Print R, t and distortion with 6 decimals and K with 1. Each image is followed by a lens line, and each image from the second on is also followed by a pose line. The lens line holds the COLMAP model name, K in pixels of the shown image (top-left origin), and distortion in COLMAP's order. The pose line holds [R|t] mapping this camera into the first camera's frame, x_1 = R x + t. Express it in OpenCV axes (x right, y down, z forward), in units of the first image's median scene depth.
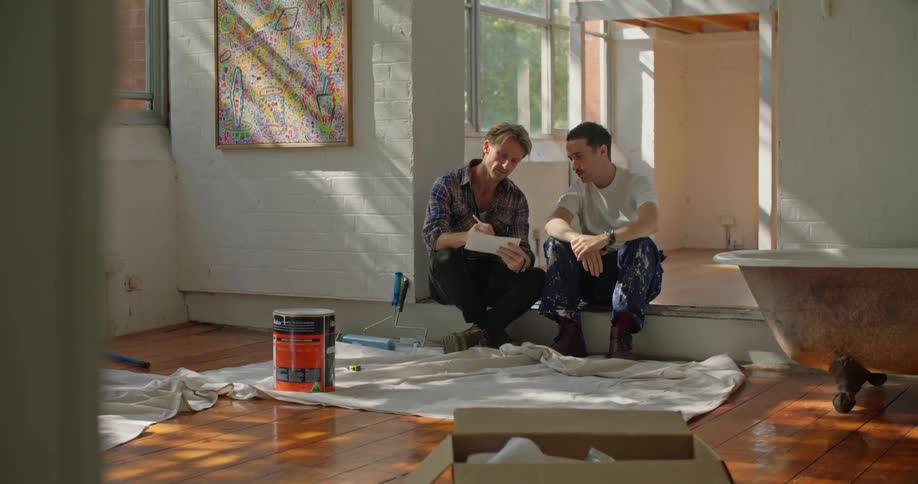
lens RADIAL K [[1361.8, 0, 449.6], [0, 1361.8, 242.9], [0, 0, 1]] dist [-0.075028, 0.000000]
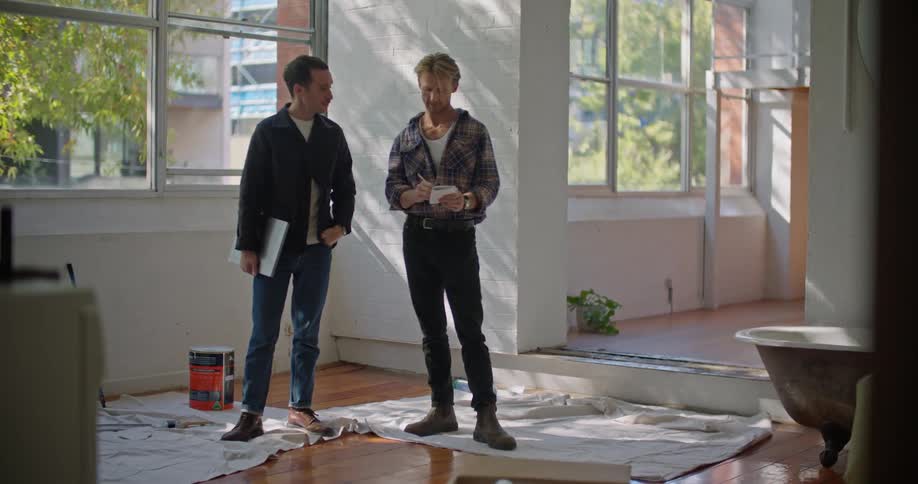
lens RADIAL K [[1361.8, 0, 468.2], [0, 1361.8, 236.8], [0, 0, 1]] dist [-0.075028, 0.000000]
pose [[0.989183, 0.020095, -0.145302, 0.098029], [-0.022351, 0.999653, -0.013906, -0.040085], [0.144972, 0.017003, 0.989290, -0.182838]]
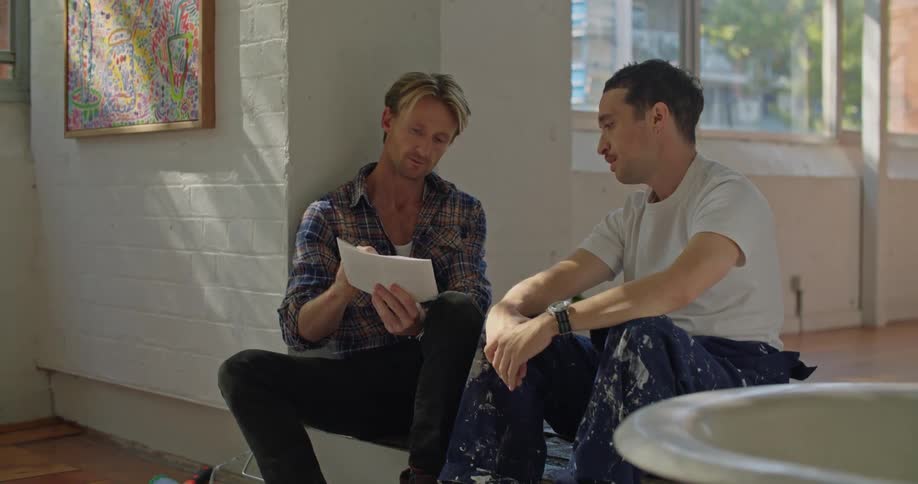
lens RADIAL K [[1361.8, 0, 452.7], [0, 1361.8, 234.6], [0, 0, 1]] dist [-0.075028, 0.000000]
pose [[0.945788, 0.017455, -0.324316, 0.189937], [-0.026156, 0.999405, -0.022488, -0.017679], [0.323730, 0.029752, 0.945682, 0.496484]]
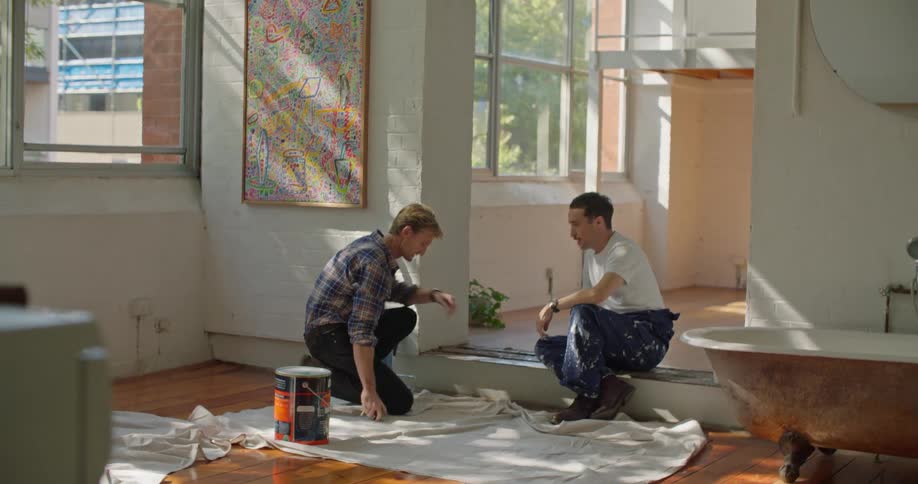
lens RADIAL K [[1361.8, 0, 457.7], [0, 1361.8, 251.2], [0, 0, 1]] dist [-0.075028, 0.000000]
pose [[0.999248, 0.030581, -0.023842, 0.027543], [-0.030440, 0.999517, 0.006253, -0.043821], [0.024022, -0.005523, 0.999696, -0.081946]]
